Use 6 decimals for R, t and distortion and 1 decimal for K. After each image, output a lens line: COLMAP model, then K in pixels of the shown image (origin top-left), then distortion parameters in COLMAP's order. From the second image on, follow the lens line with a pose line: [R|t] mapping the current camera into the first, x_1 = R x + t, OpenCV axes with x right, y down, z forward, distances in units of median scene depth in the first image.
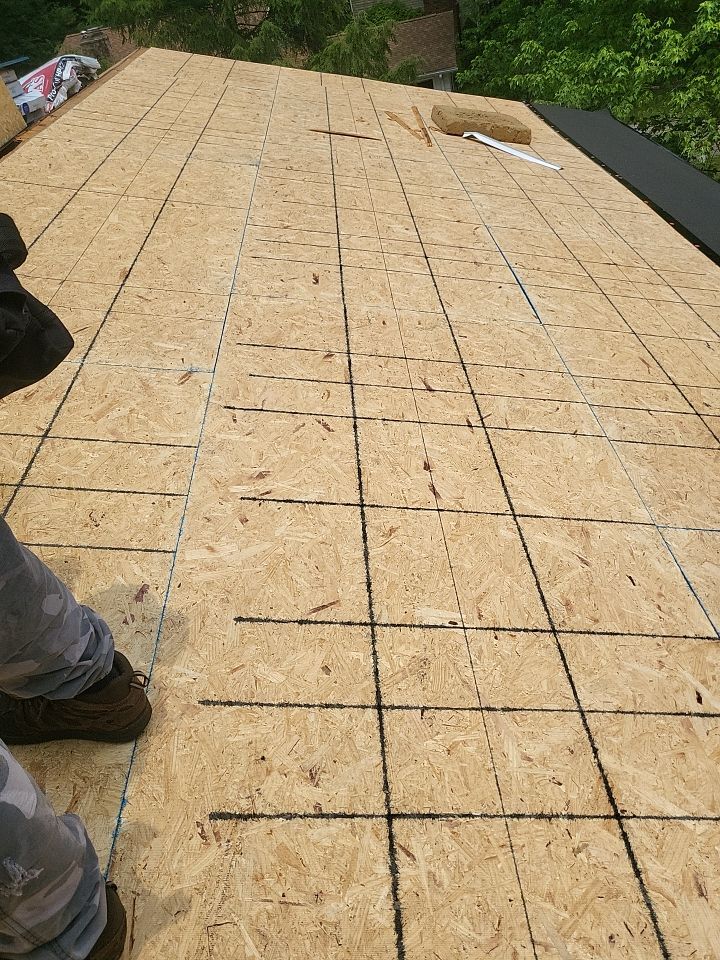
lens RADIAL K [[721.5, 0, 360.0], [0, 721.5, 480.0], [0, 0, 1]] dist [-0.035682, 0.067403]
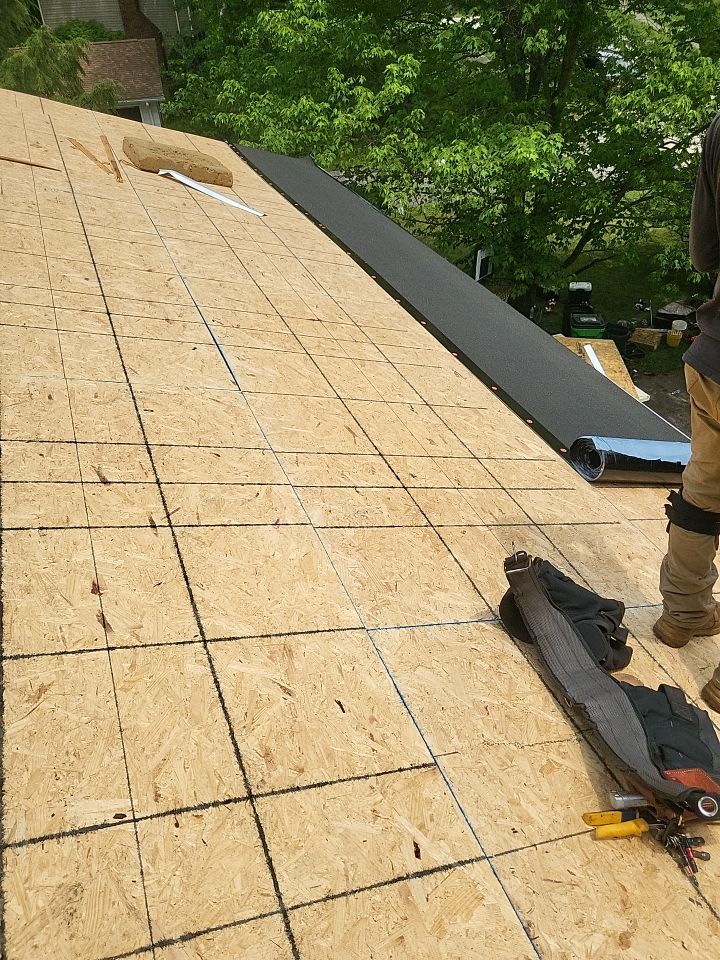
lens RADIAL K [[721.5, 0, 360.0], [0, 721.5, 480.0], [0, 0, 1]] dist [-0.035682, 0.067403]
pose [[0.939968, -0.068271, 0.334364, 0.087072], [0.080020, 0.996562, -0.021473, -0.077905], [-0.331748, 0.046939, 0.942200, 0.107593]]
